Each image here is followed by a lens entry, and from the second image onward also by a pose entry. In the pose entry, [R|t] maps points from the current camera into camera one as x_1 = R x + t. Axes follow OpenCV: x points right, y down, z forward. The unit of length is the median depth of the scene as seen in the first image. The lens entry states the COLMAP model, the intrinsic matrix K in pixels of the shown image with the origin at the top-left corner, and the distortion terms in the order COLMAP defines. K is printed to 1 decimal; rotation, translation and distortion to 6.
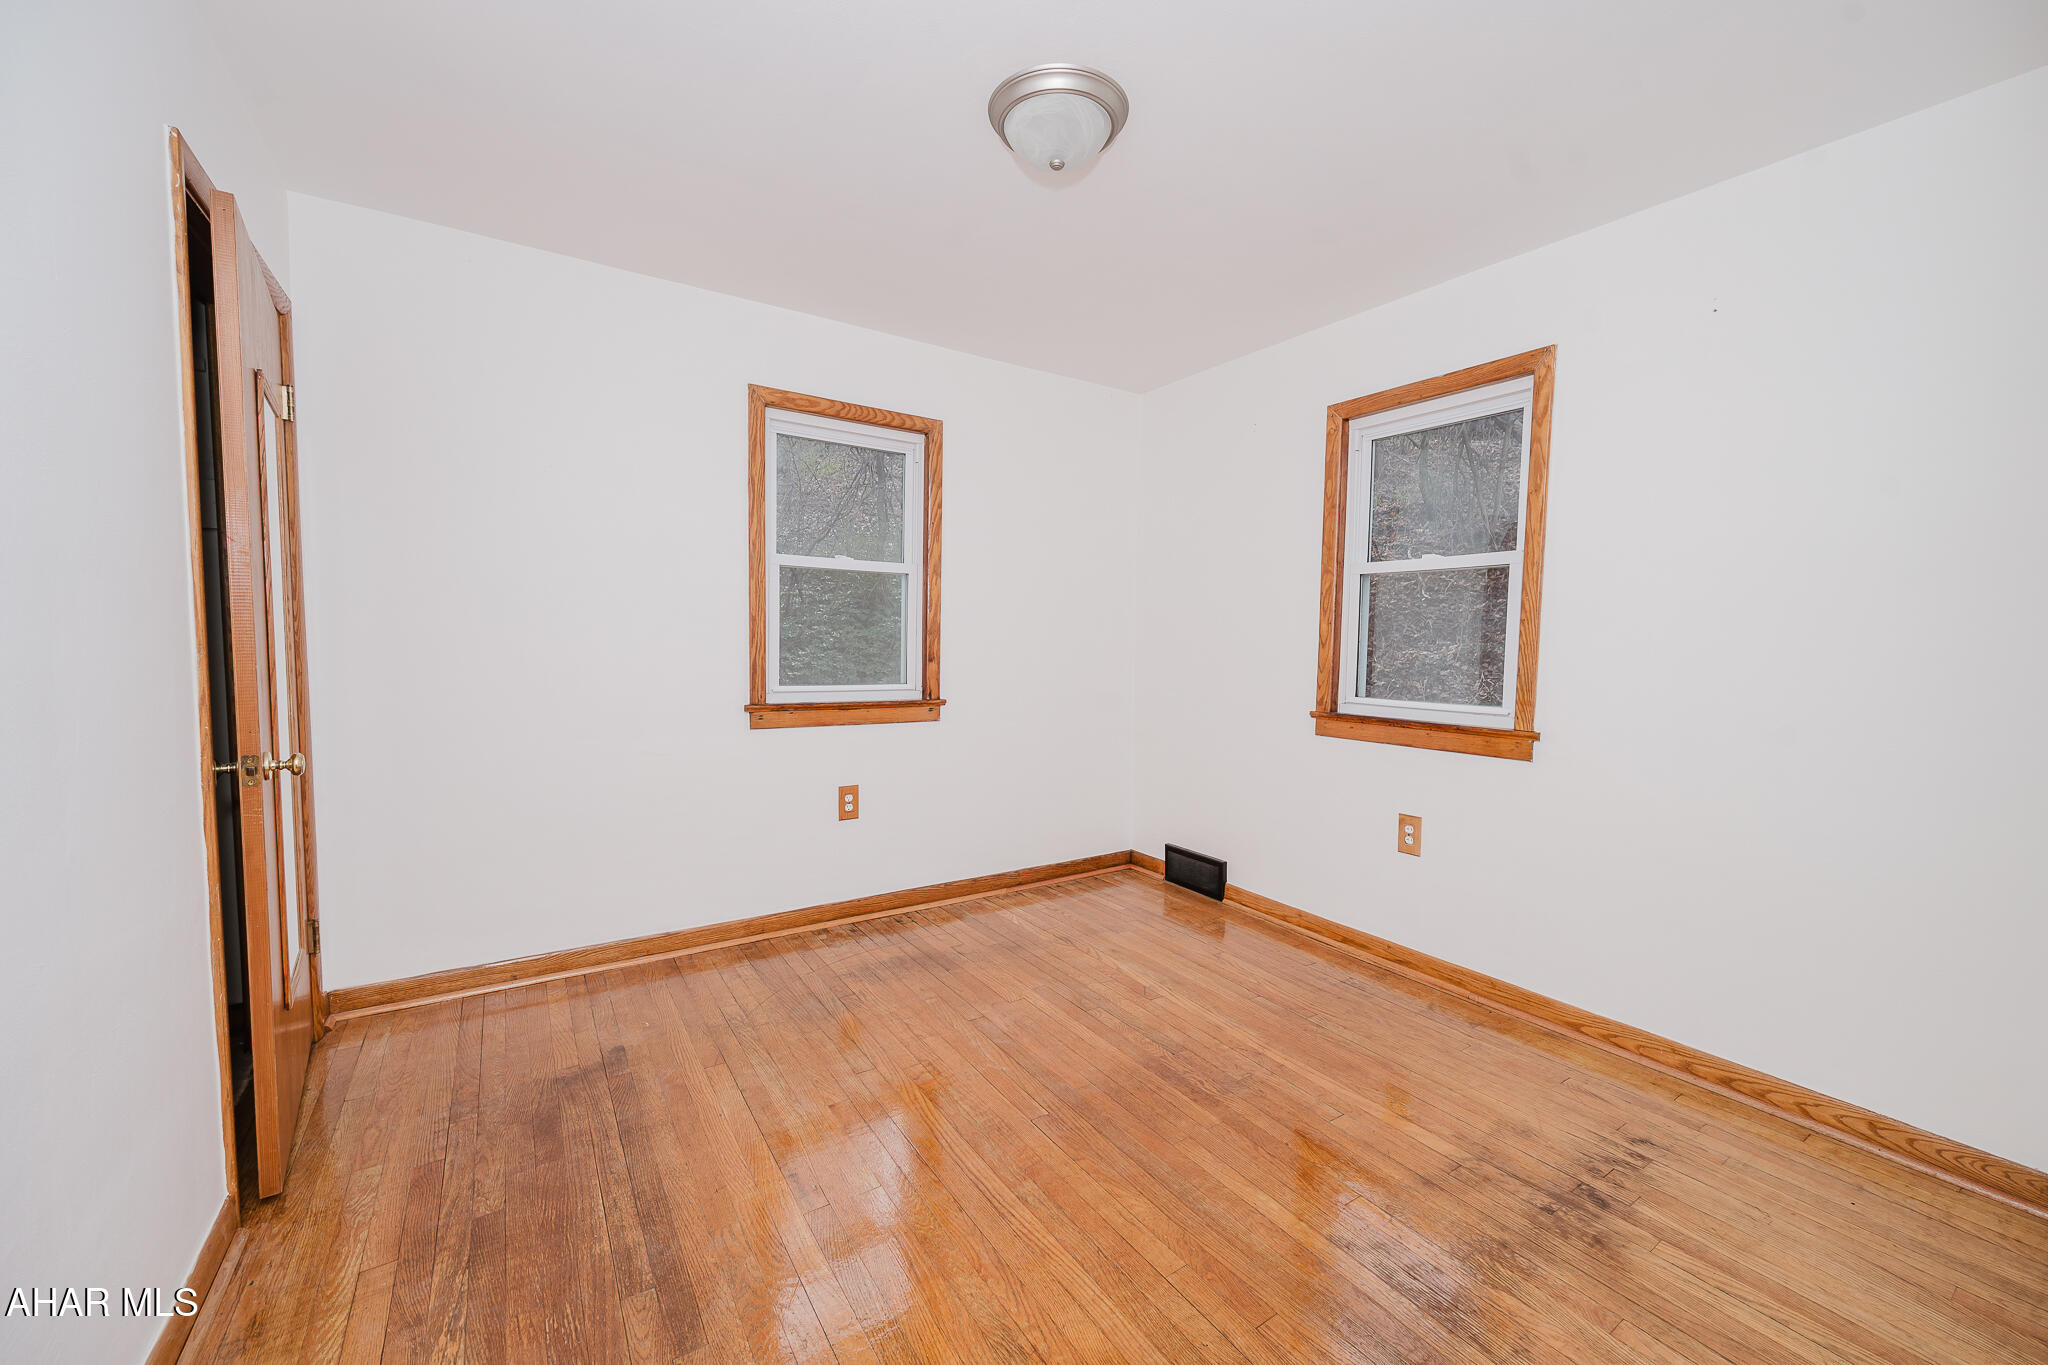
lens RADIAL K [[798.9, 0, 1024.0], [0, 798.9, 682.5], [0, 0, 1]] dist [0.000384, -0.000116]
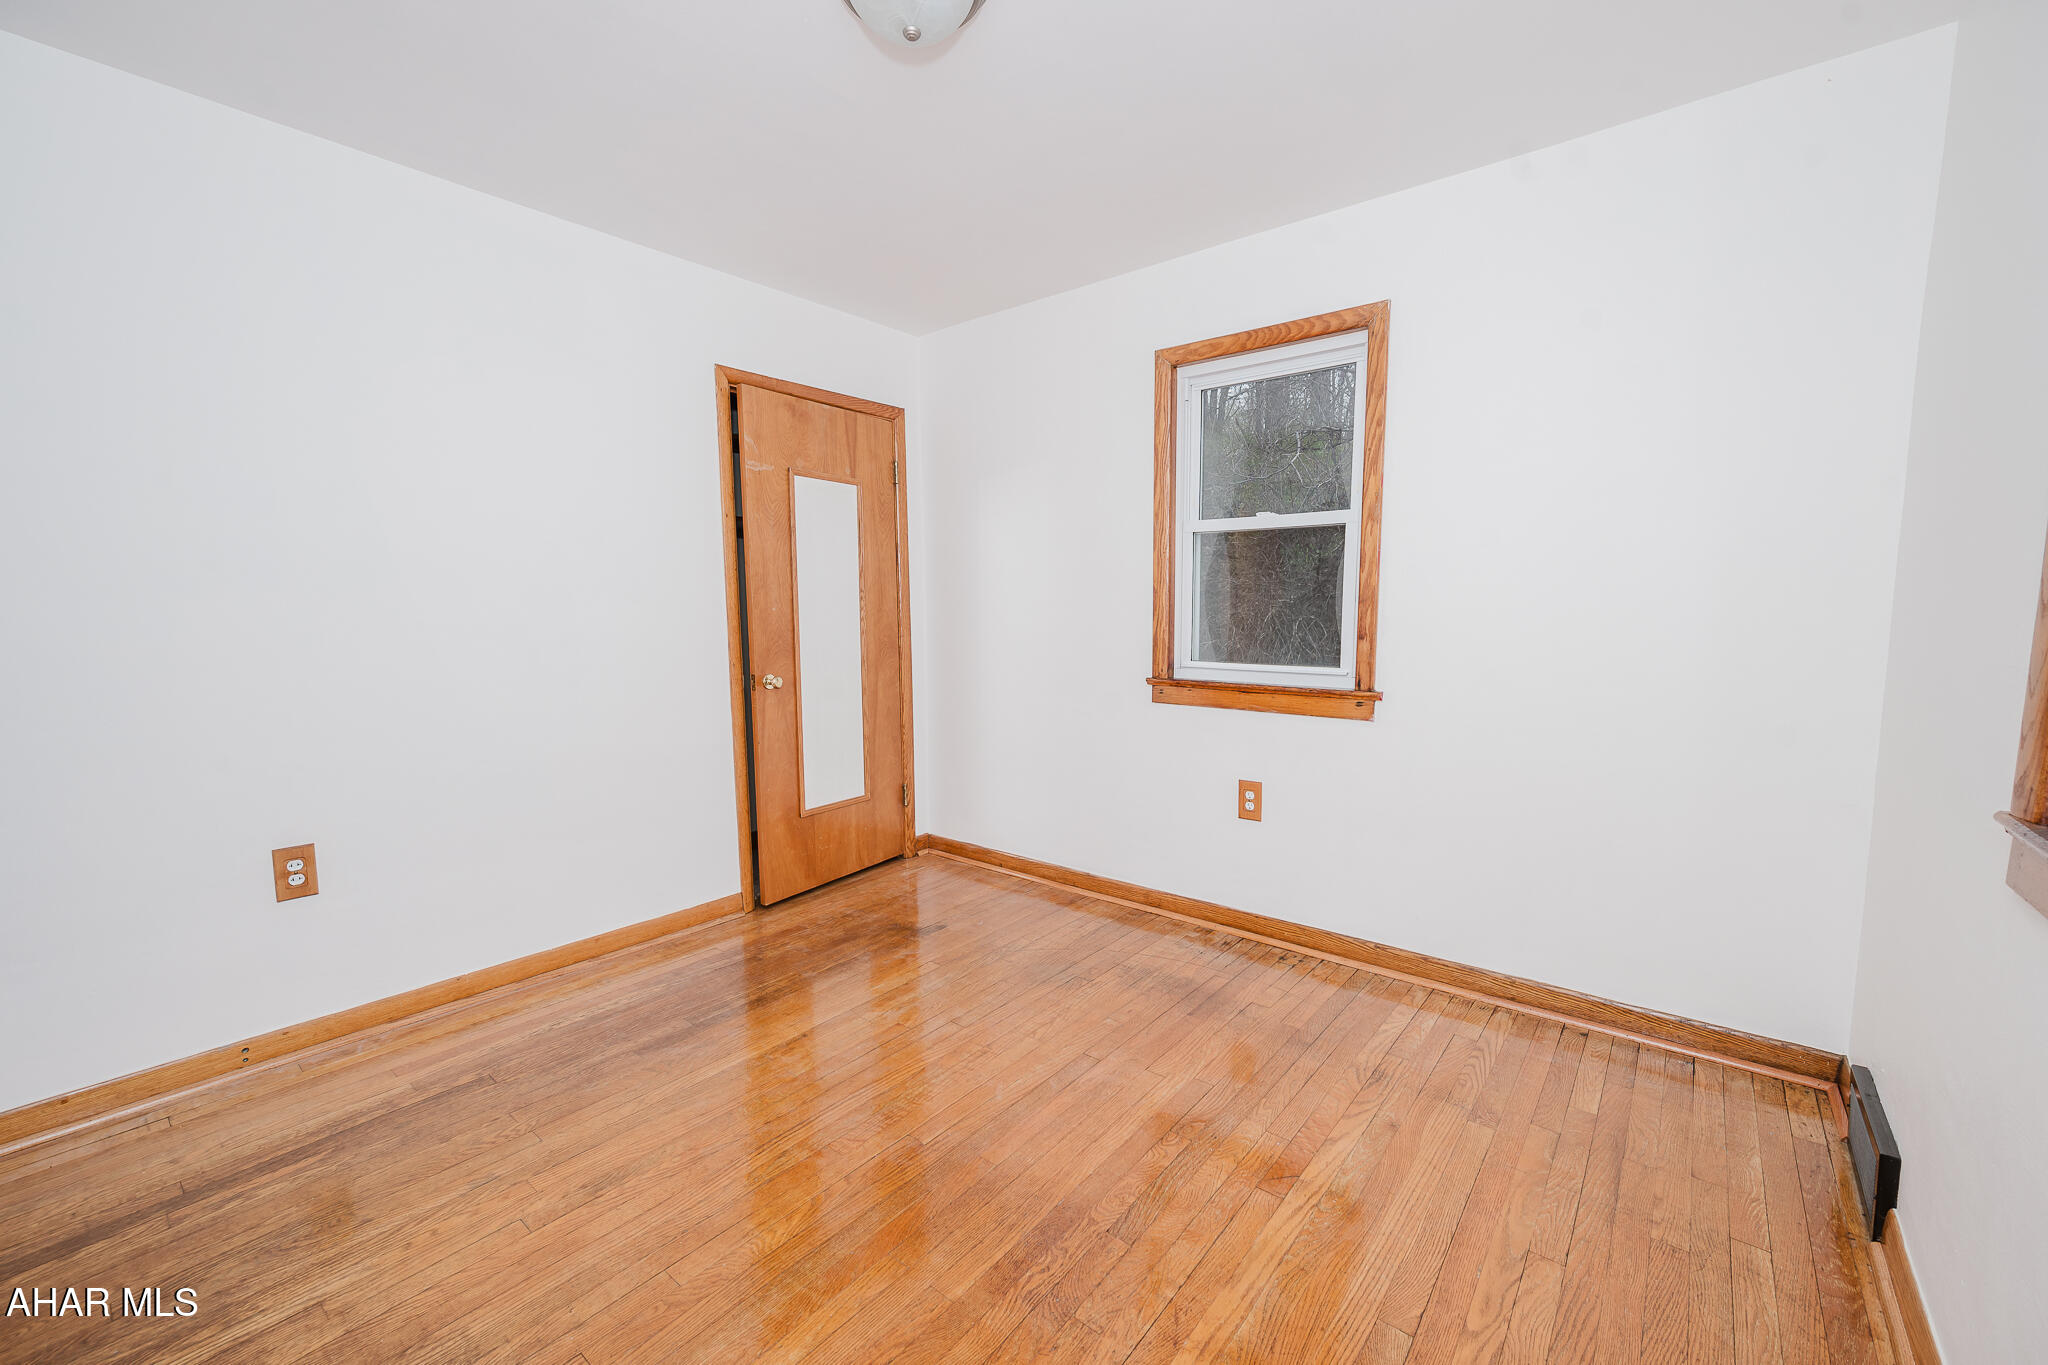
lens RADIAL K [[816.3, 0, 1026.7], [0, 816.3, 691.8], [0, 0, 1]] dist [-0.000555, -0.000030]
pose [[0.300515, 0.082987, -0.950160, 0.554848], [-0.046480, 0.996298, 0.072316, -0.019956], [0.952644, 0.022432, 0.303260, 0.515969]]
